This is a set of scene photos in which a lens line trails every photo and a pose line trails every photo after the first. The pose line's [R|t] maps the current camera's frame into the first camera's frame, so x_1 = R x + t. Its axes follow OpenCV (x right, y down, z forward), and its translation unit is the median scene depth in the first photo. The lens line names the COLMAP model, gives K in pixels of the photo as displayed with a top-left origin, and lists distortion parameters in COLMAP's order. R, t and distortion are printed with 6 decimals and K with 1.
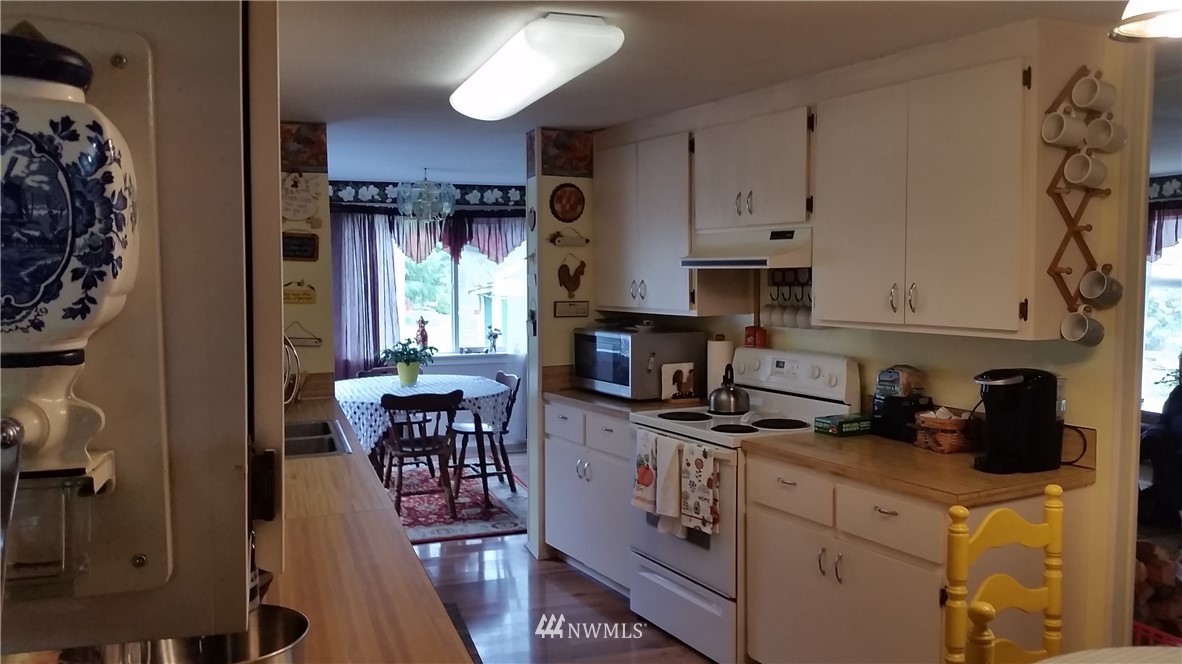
lens RADIAL K [[1000.5, 0, 593.6], [0, 1000.5, 315.9], [0, 0, 1]] dist [0.163552, -0.000392]
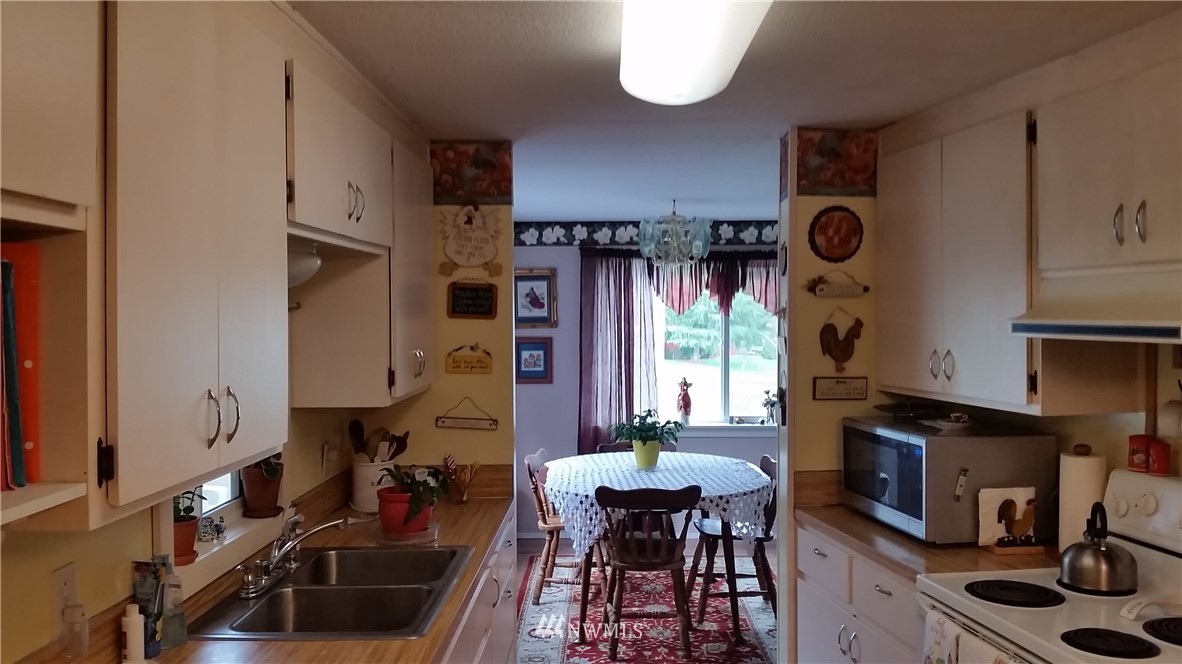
lens RADIAL K [[1013.2, 0, 570.7], [0, 1013.2, 332.5], [0, 0, 1]] dist [0.149124, -0.361341]
pose [[0.943498, 0.008742, -0.331263, 0.035482], [-0.018109, 0.999518, -0.025200, -0.024249], [0.330883, 0.029775, 0.943202, 0.280998]]
